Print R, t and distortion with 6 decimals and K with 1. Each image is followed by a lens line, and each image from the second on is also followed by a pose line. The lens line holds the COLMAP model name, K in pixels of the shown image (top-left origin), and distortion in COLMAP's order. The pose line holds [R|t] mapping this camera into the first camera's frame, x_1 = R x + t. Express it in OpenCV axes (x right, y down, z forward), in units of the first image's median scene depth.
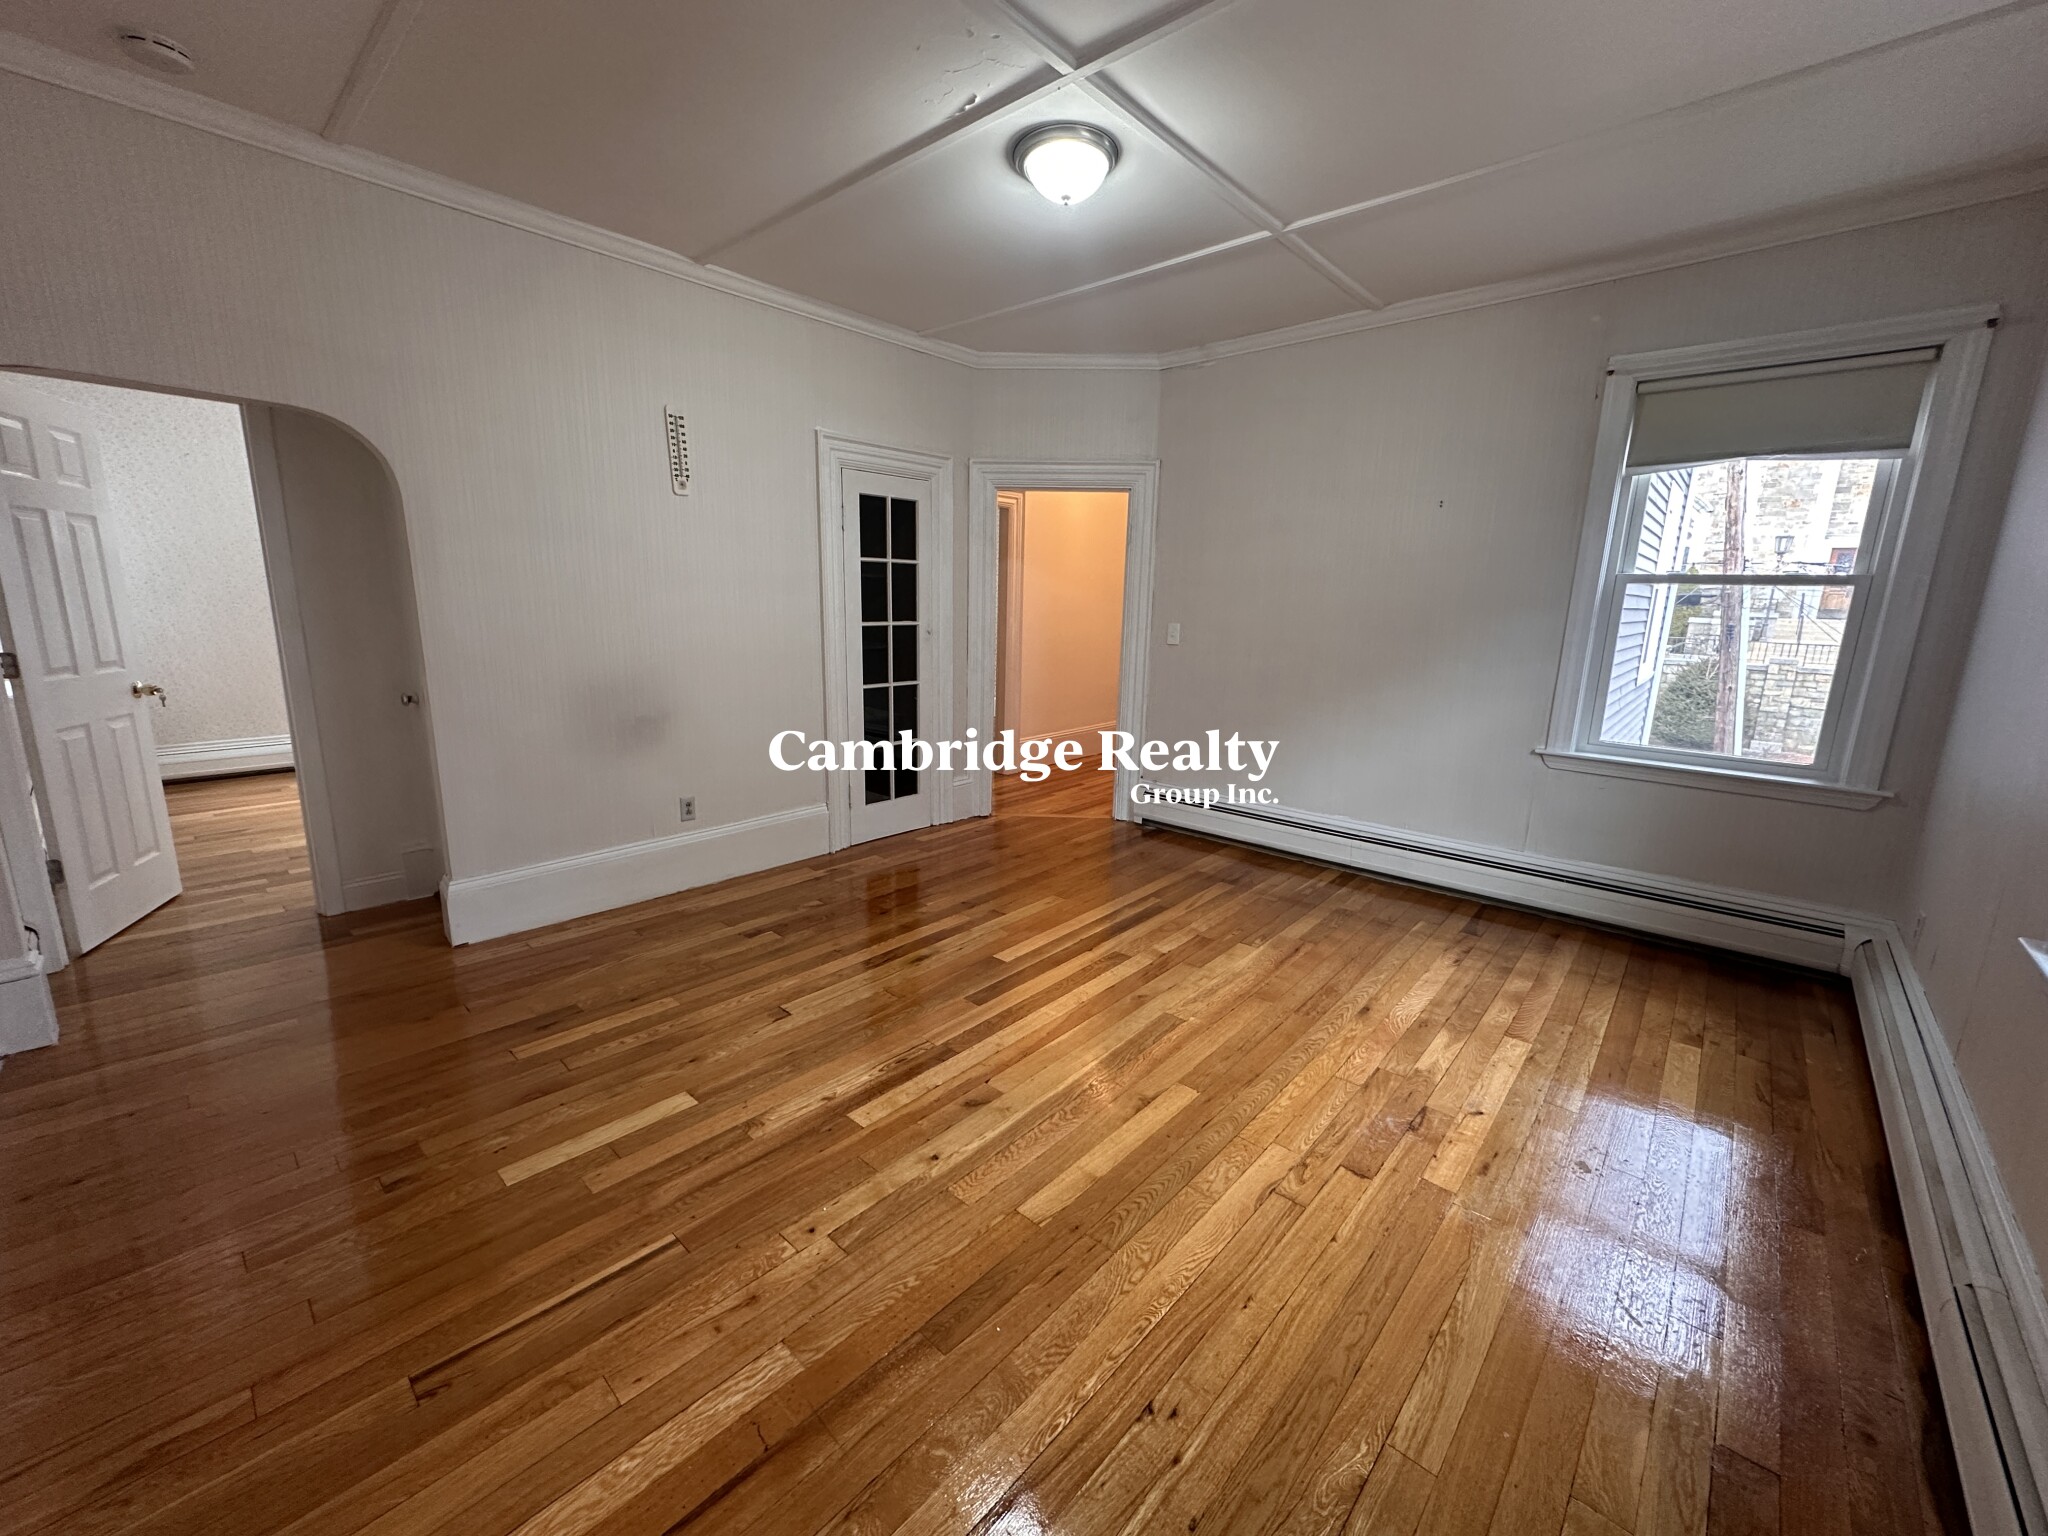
lens RADIAL K [[815.0, 0, 1029.1], [0, 815.0, 766.4], [0, 0, 1]] dist [-0.003053, 0.000700]
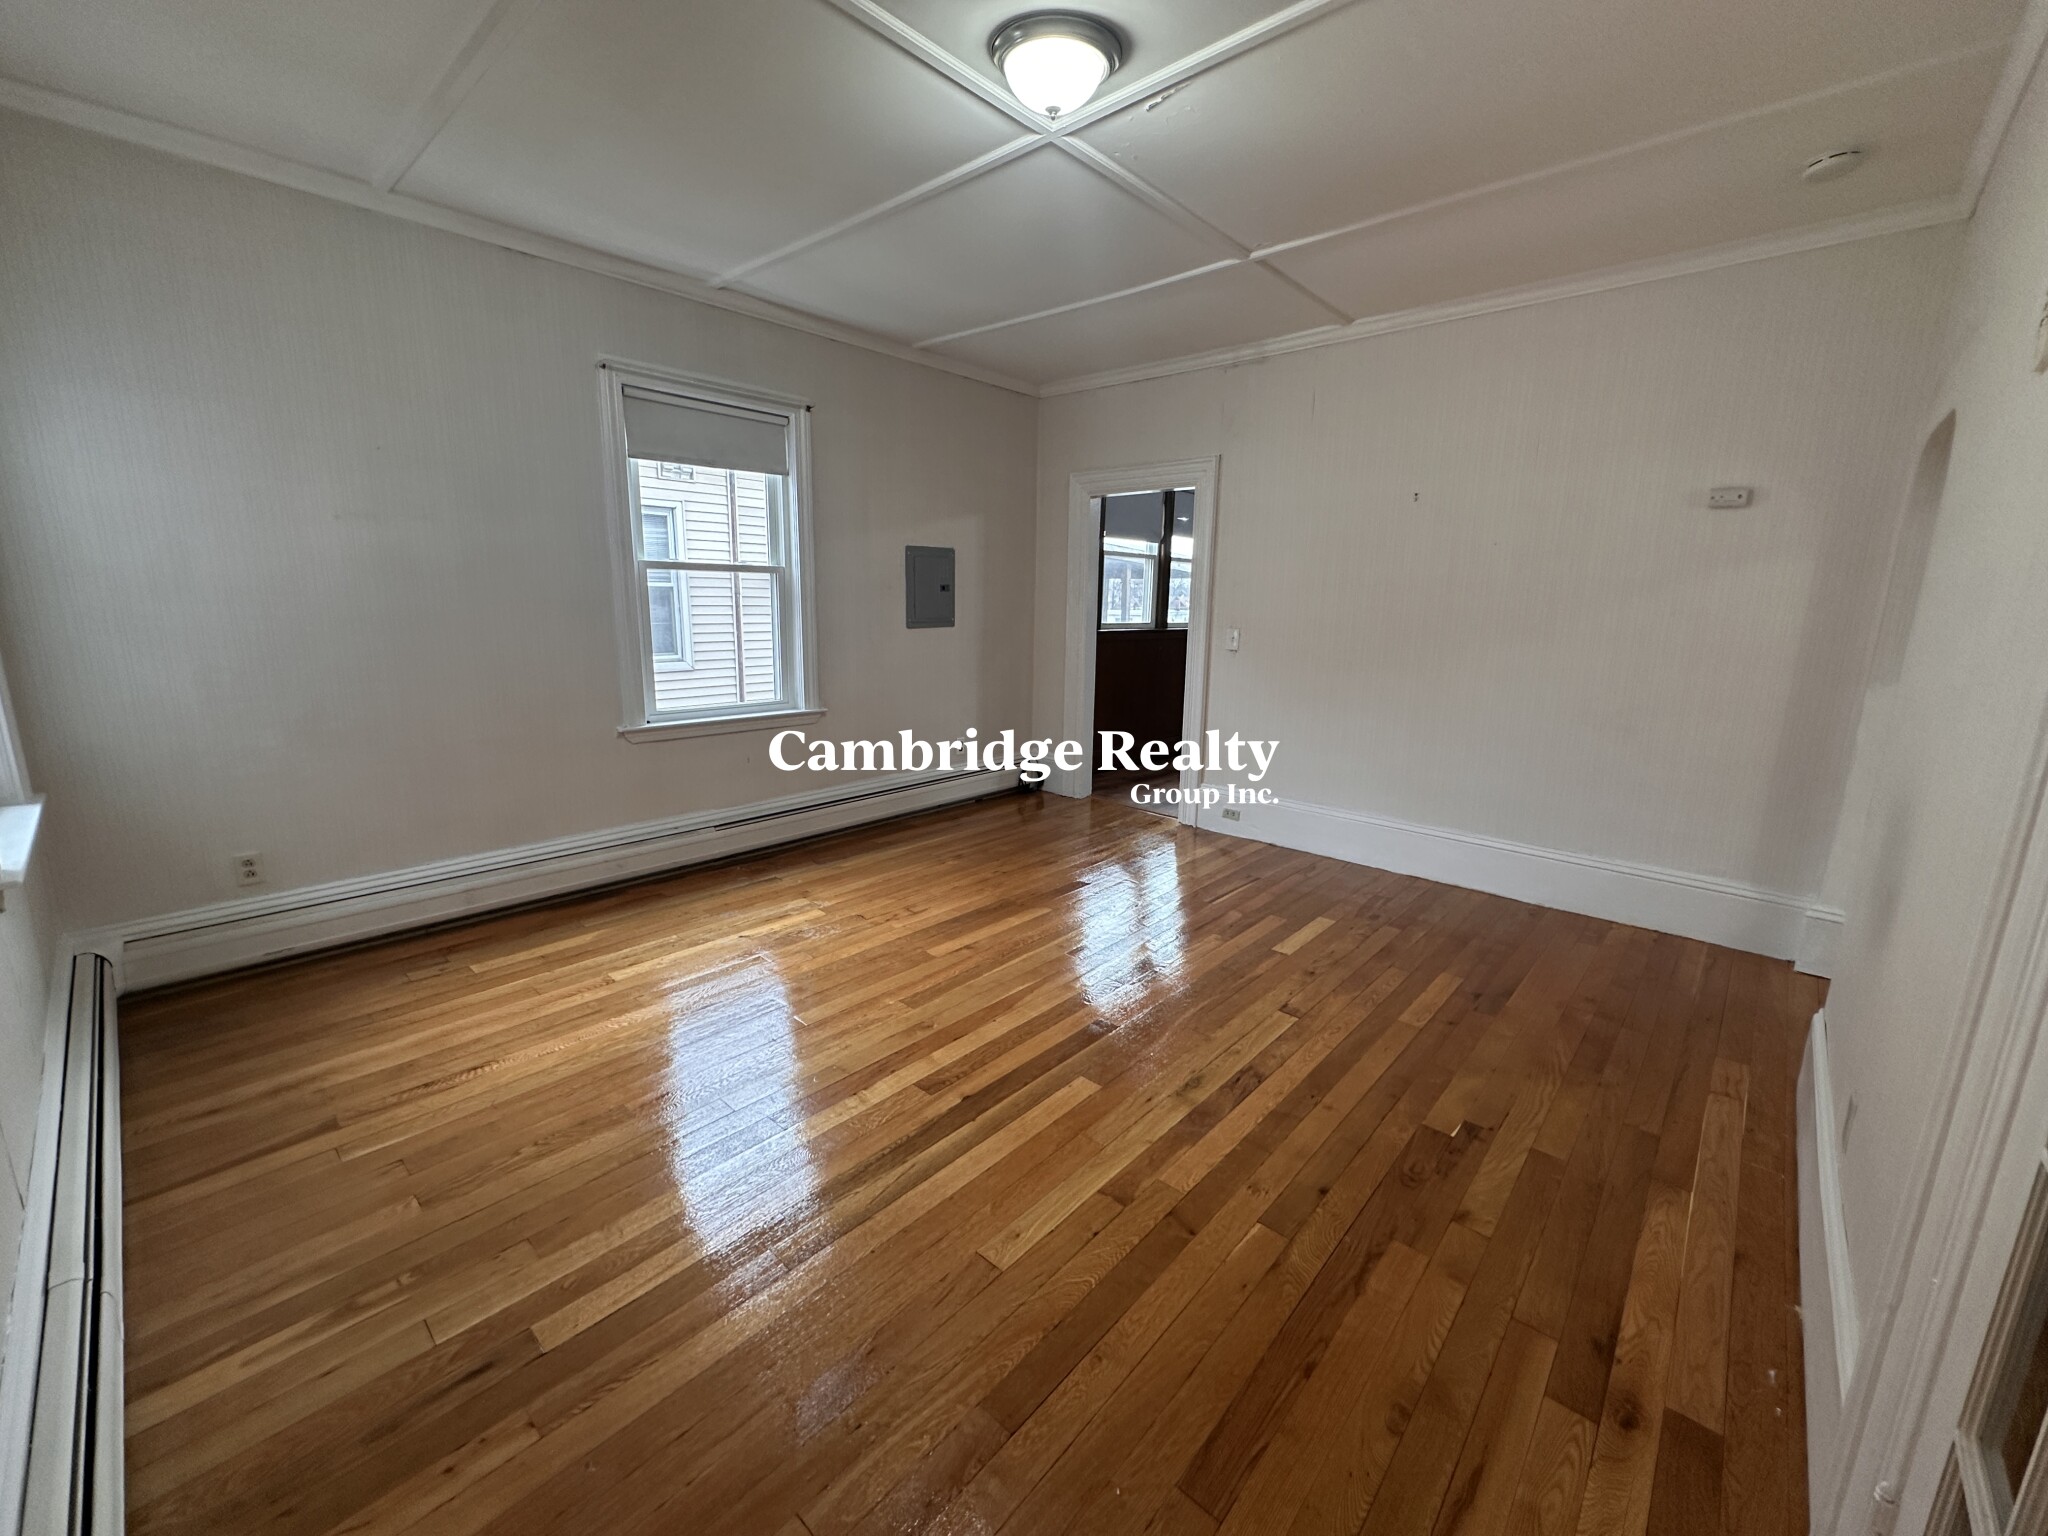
lens RADIAL K [[815.0, 0, 1021.3], [0, 815.0, 762.9], [0, 0, 1]] dist [-0.003053, 0.000700]
pose [[-0.999043, -0.043393, 0.005401, 0.040574], [-0.037536, 0.914377, 0.403121, -0.355406], [-0.022431, 0.402533, -0.915131, 1.658271]]
